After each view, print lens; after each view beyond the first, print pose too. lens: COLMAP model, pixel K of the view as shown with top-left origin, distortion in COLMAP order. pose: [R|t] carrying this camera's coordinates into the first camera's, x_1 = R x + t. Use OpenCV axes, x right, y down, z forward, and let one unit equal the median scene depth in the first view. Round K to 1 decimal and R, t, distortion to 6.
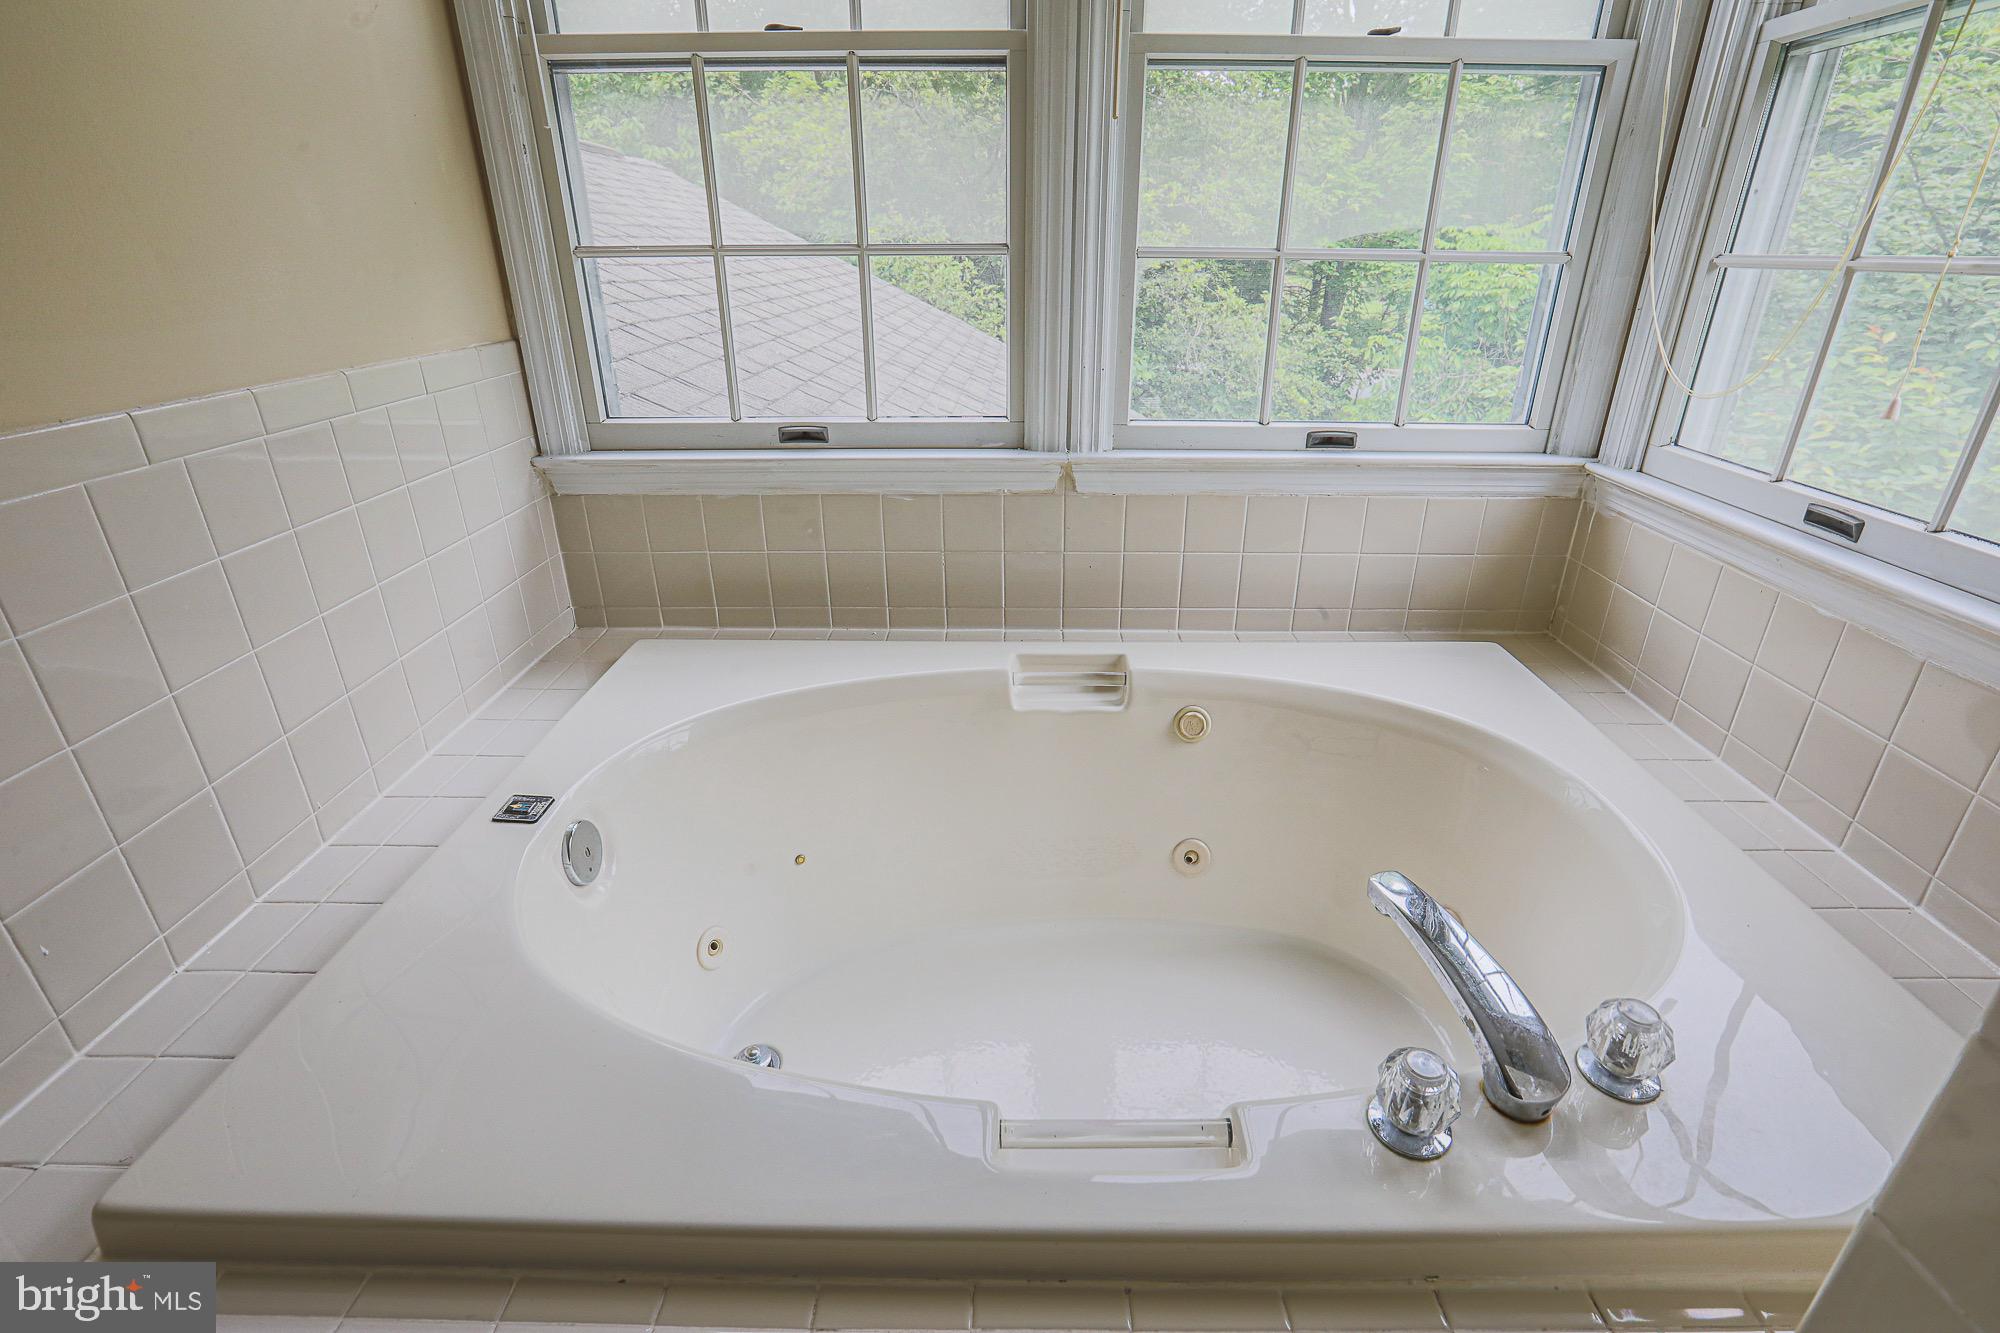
lens RADIAL K [[926.2, 0, 1015.5], [0, 926.2, 669.1], [0, 0, 1]] dist [-0.051988, 0.017463]
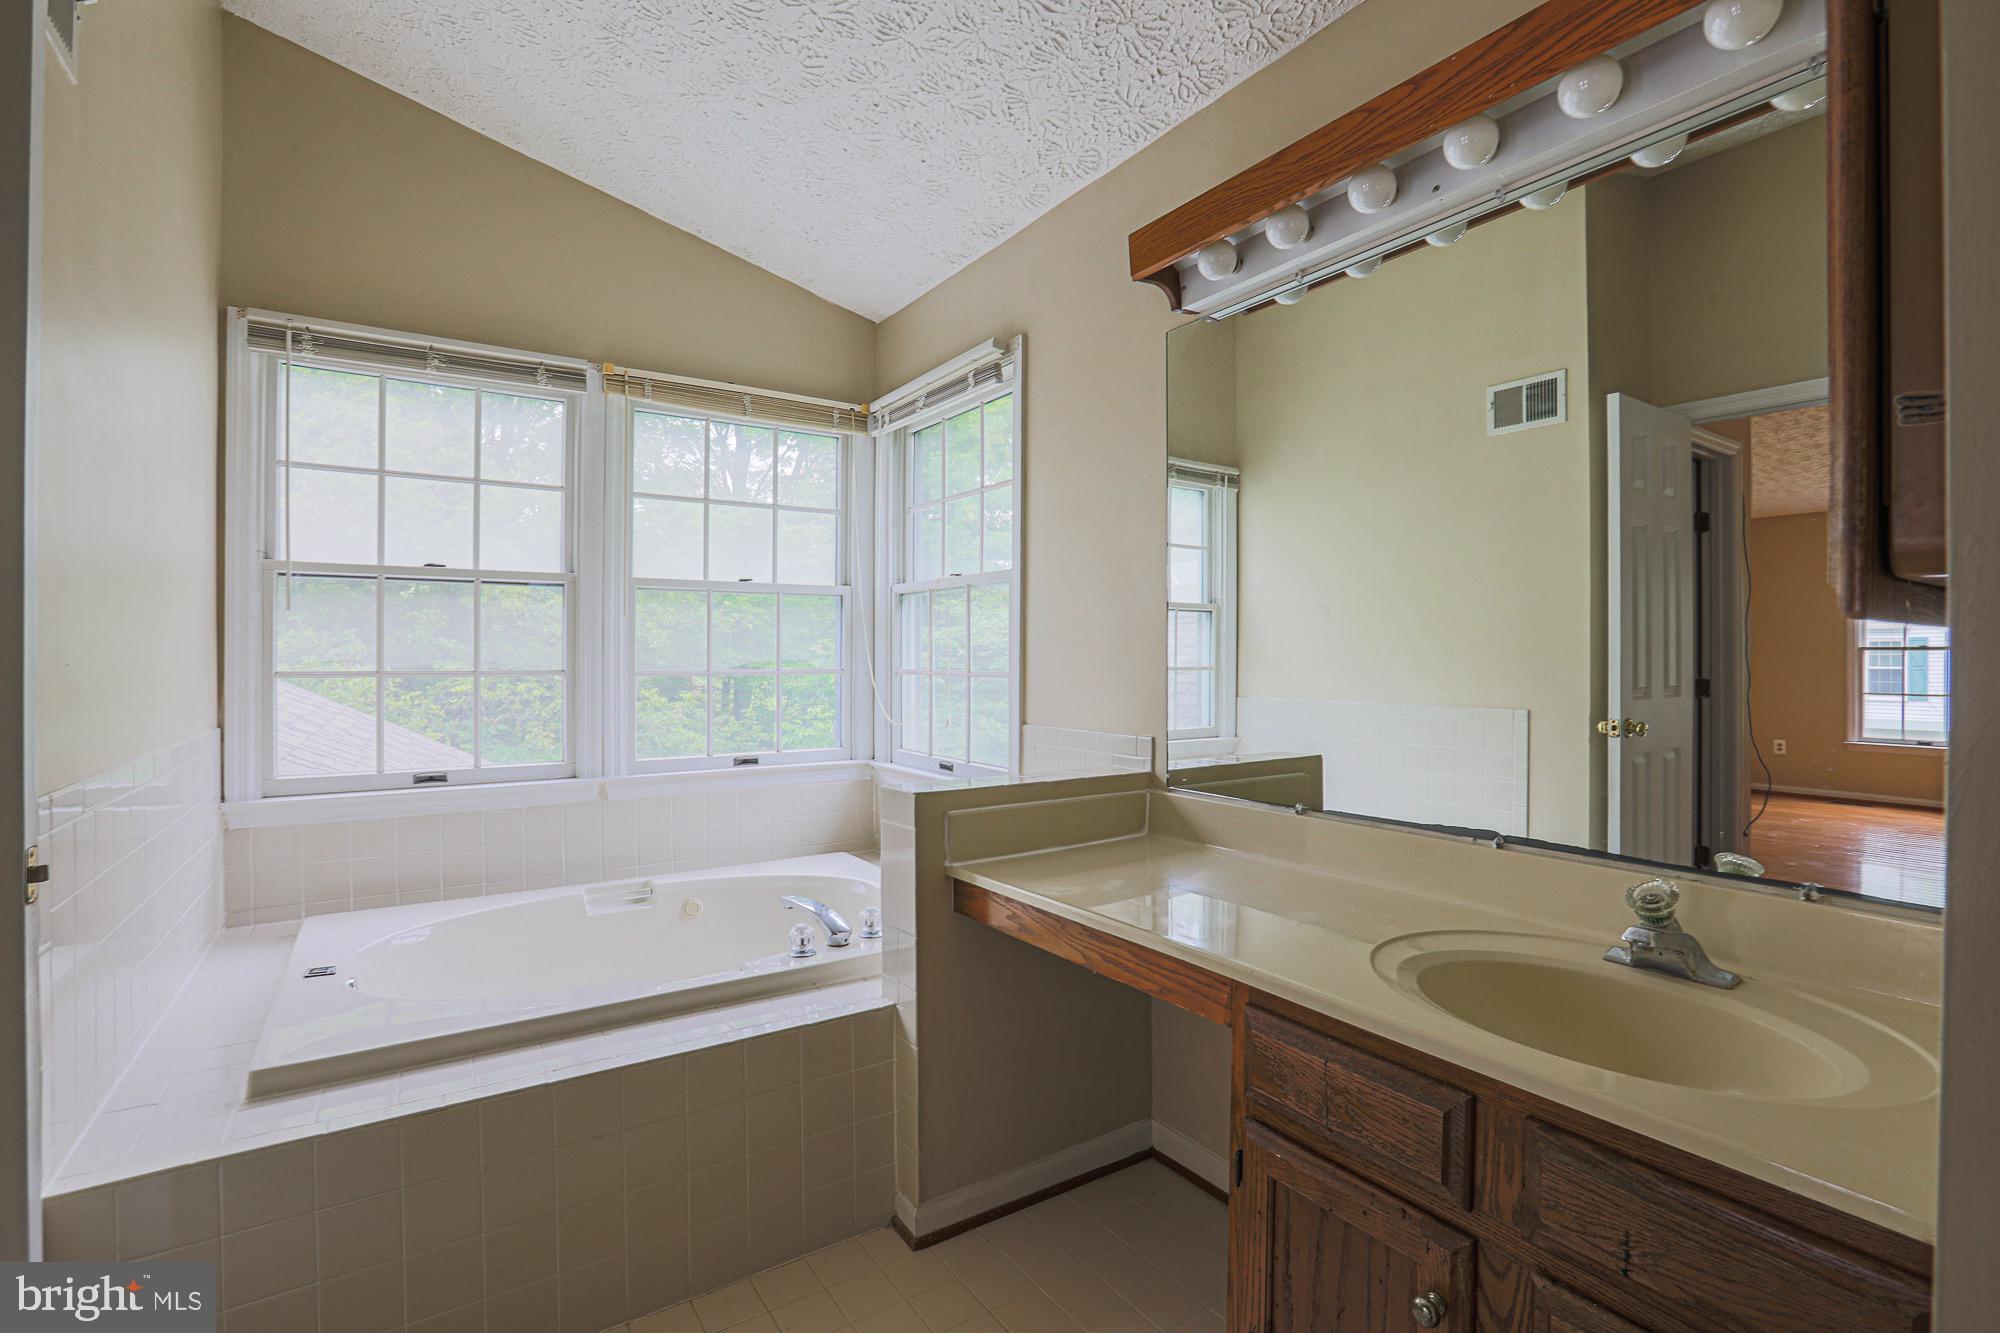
lens RADIAL K [[926.2, 0, 1015.5], [0, 926.2, 669.1], [0, 0, 1]] dist [-0.051988, 0.017463]
pose [[0.825329, -0.008165, 0.564594, -0.285752], [0.234802, 0.914308, -0.330013, 0.350557], [-0.513518, 0.404937, 0.756522, -0.846982]]
